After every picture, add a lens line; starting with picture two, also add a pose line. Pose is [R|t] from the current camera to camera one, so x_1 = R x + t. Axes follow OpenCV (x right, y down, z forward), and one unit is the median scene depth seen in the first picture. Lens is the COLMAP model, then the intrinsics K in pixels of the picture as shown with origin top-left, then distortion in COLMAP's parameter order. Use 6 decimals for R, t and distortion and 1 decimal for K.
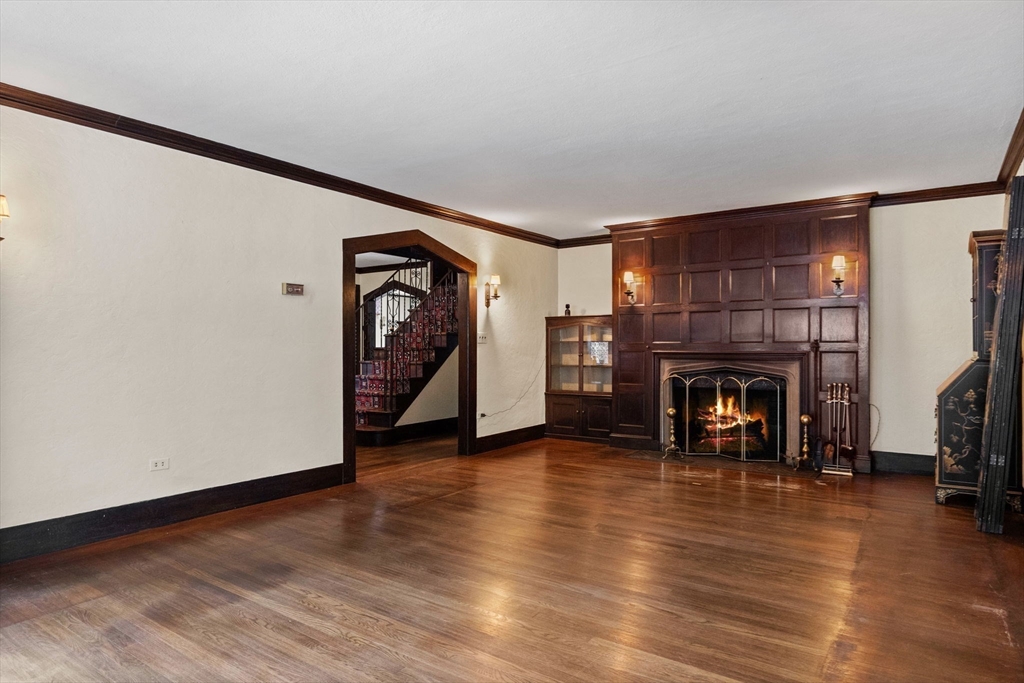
lens RADIAL K [[600.1, 0, 515.1], [0, 600.1, 348.2], [0, 0, 1]] dist [-0.003801, 0.001645]
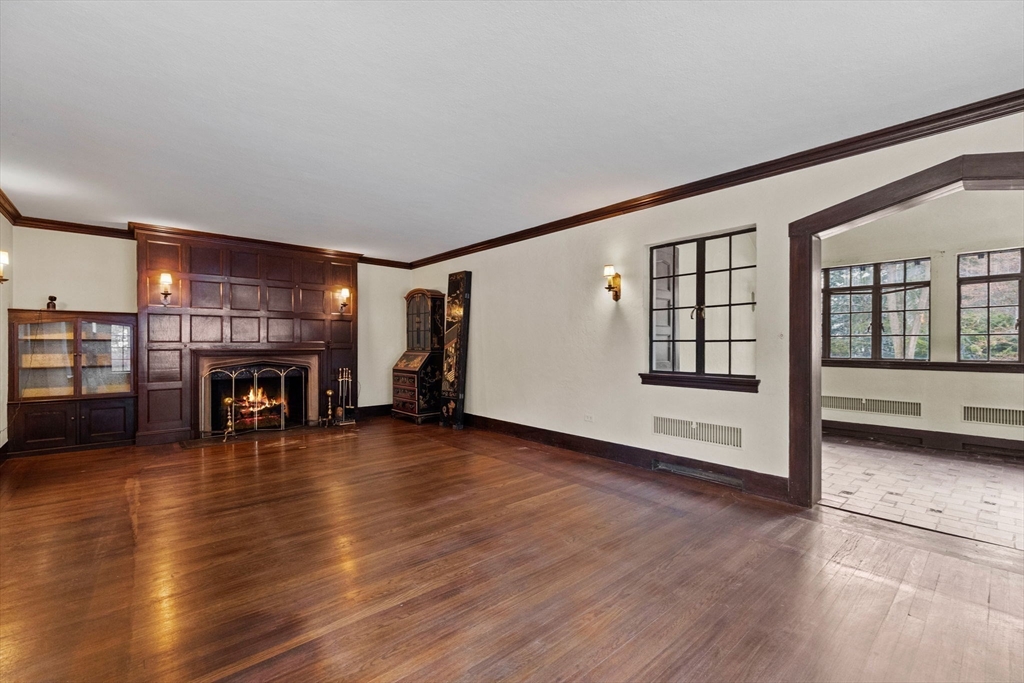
lens RADIAL K [[439.4, 0, 509.0], [0, 439.4, 347.4], [0, 0, 1]] dist [0.002549, -0.000812]
pose [[0.243335, -0.005431, 0.969927, -0.482275], [0.003046, 0.999984, 0.004835, -0.001350], [-0.969938, 0.001778, 0.243347, 0.279898]]
